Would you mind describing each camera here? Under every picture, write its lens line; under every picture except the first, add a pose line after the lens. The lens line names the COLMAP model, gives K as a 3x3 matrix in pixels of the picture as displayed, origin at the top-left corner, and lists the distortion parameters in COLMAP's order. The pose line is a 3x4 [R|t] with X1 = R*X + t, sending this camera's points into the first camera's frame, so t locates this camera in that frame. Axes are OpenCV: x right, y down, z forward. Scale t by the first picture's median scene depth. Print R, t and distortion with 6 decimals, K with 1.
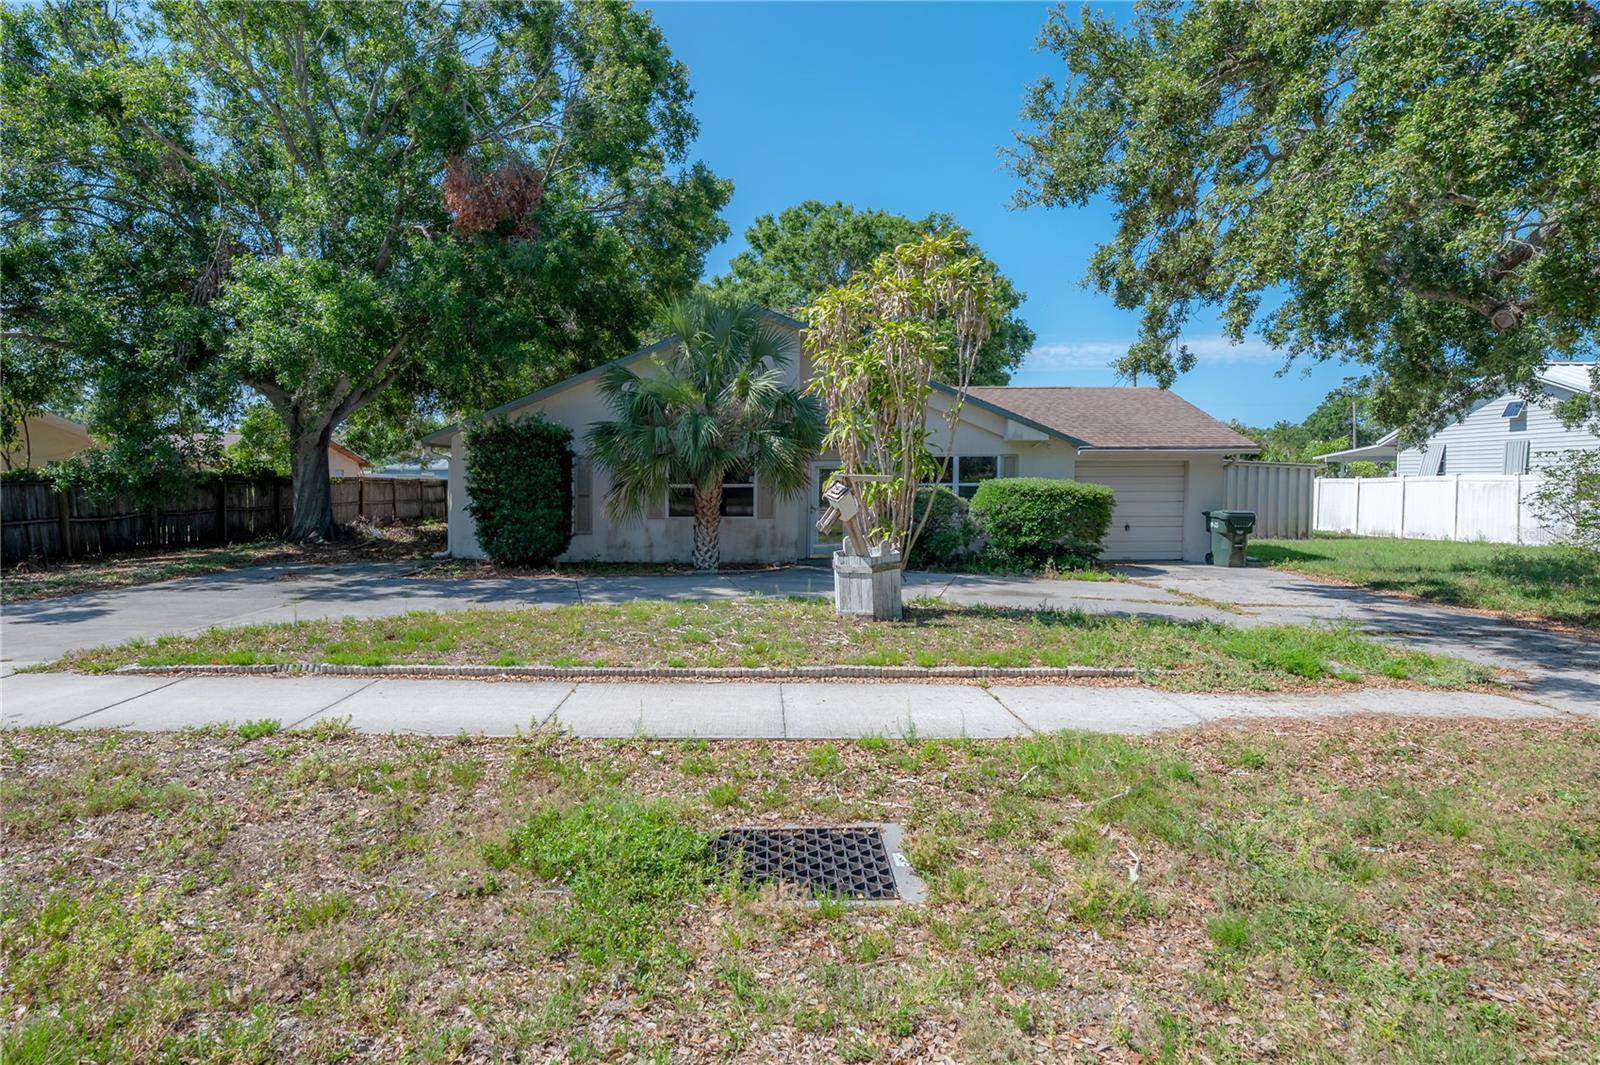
lens RADIAL K [[835.4, 0, 751.9], [0, 835.4, 504.1], [0, 0, 1]] dist [-0.032247, -0.000084]
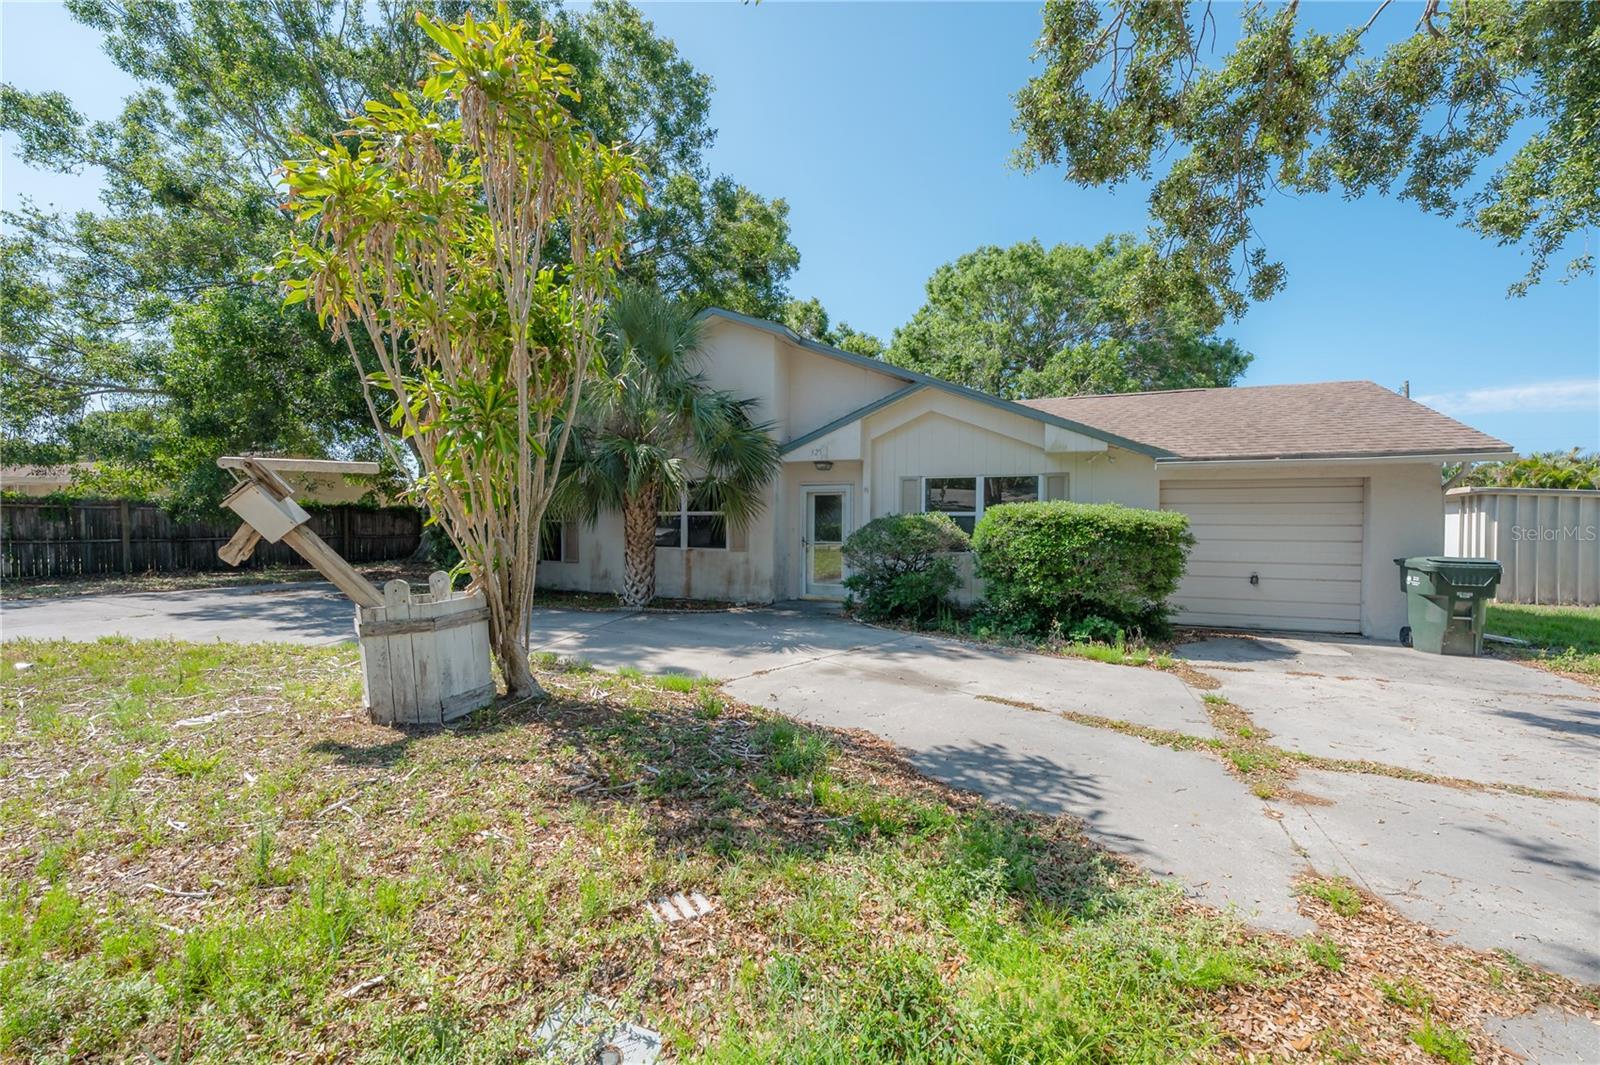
lens RADIAL K [[646.2, 0, 794.7], [0, 646.2, 522.4], [0, 0, 1]] dist [-0.001809, -0.000316]
pose [[0.924691, 0.008216, -0.380630, 0.320773], [-0.021129, 0.999334, -0.029759, 0.006281], [0.380132, 0.035560, 0.924249, 0.394782]]
